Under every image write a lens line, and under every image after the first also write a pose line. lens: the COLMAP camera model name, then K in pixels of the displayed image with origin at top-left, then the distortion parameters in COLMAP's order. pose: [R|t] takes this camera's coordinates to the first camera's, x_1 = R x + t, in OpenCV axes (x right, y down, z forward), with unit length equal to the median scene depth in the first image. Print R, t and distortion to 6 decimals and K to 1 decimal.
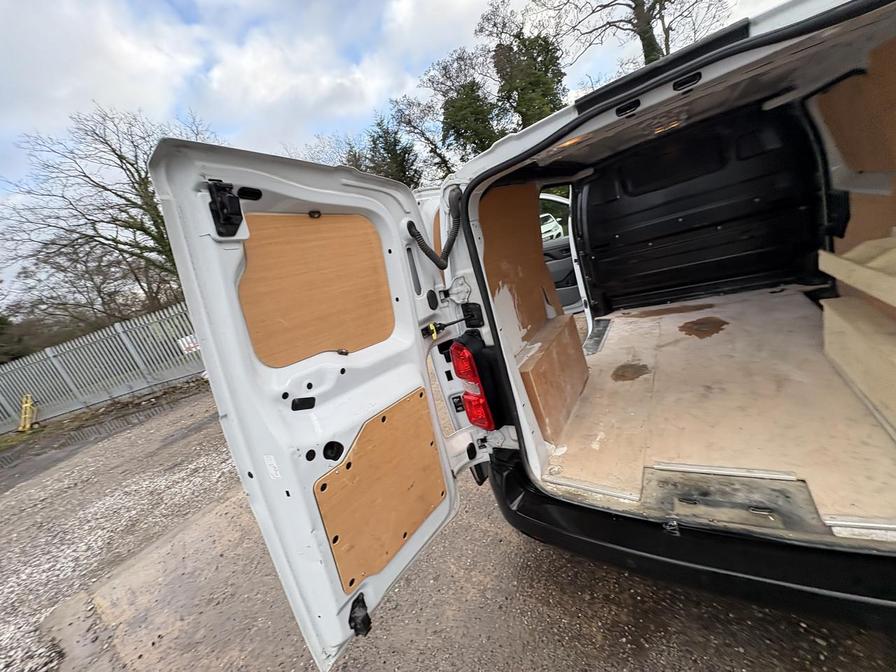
lens RADIAL K [[361.0, 0, 450.3], [0, 361.0, 335.1], [0, 0, 1]] dist [-0.001282, 0.000097]
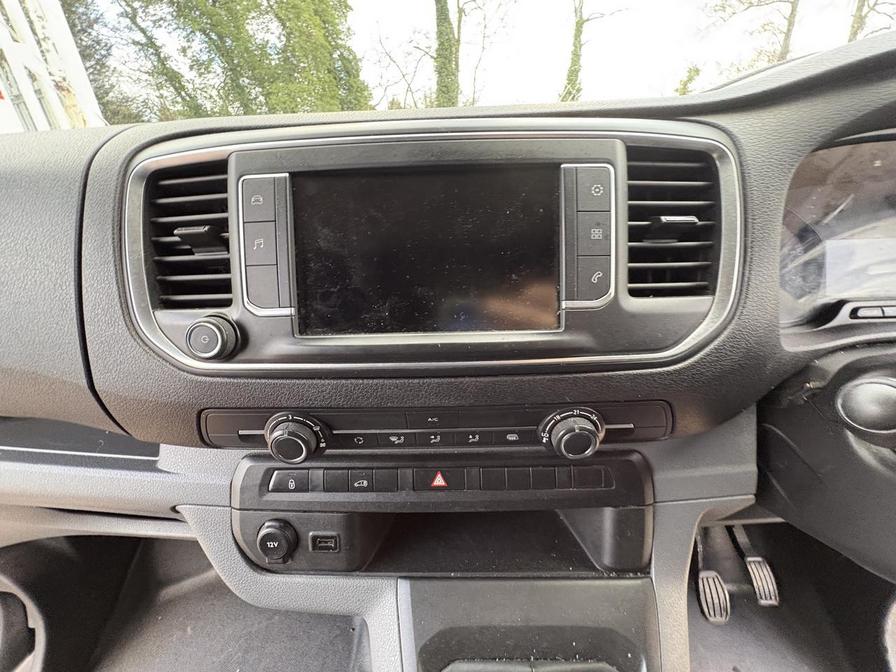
lens RADIAL K [[358.0, 0, 447.1], [0, 358.0, 336.1], [0, 0, 1]] dist [-0.000303, 0.000531]
pose [[0.829749, 0.057471, 0.555170, 0.105597], [-0.101158, 0.993696, 0.048322, -0.065151], [-0.548893, -0.096255, 0.830332, 0.169650]]
